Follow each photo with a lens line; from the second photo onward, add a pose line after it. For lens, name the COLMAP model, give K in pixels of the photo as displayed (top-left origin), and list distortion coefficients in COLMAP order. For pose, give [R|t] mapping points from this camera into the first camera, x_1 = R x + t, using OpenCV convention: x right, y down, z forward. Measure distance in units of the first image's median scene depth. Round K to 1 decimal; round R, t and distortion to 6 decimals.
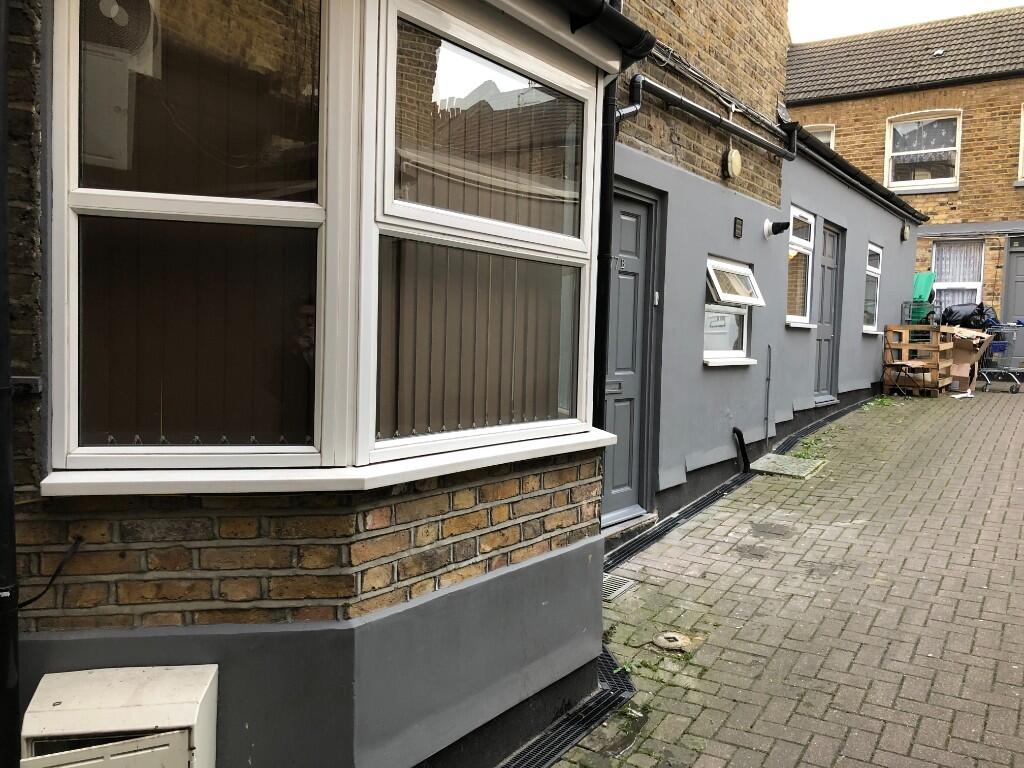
lens RADIAL K [[850.8, 0, 515.7], [0, 850.8, 385.5], [0, 0, 1]] dist [0.019138, 0.001063]
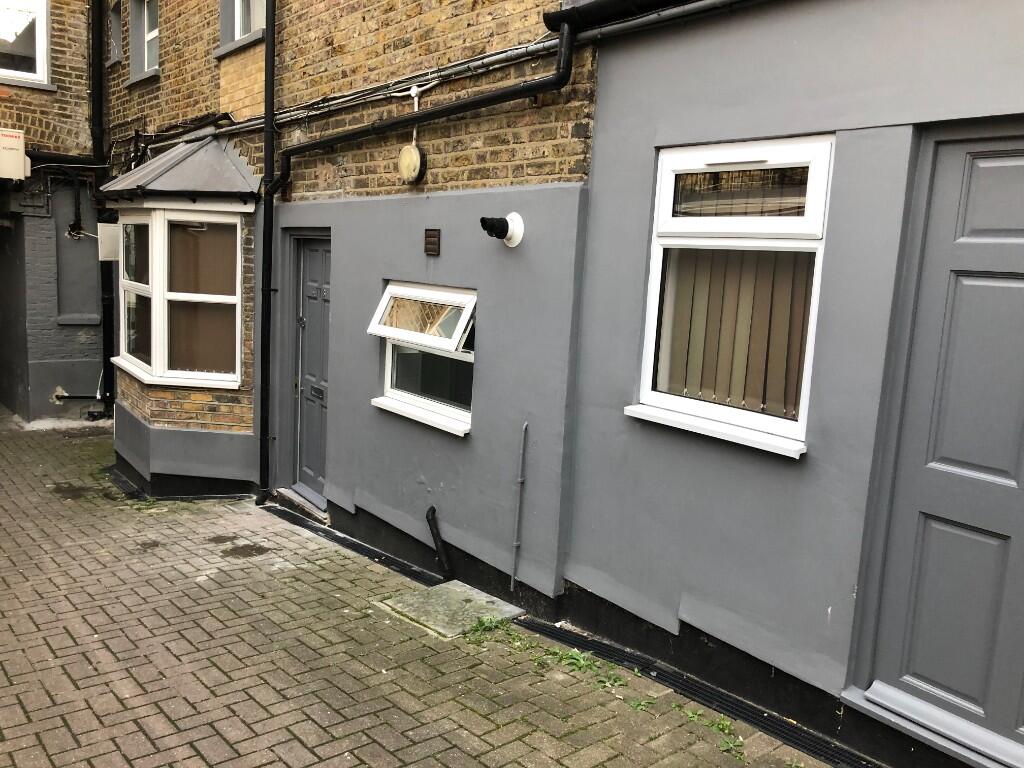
lens RADIAL K [[850.8, 0, 515.4], [0, 850.8, 378.9], [0, 0, 1]] dist [0.019138, 0.001063]
pose [[-0.314072, 0.105191, -0.943554, 1.115998], [-0.109730, 0.983161, 0.146131, -0.215242], [0.943037, 0.149432, -0.297240, 1.529637]]
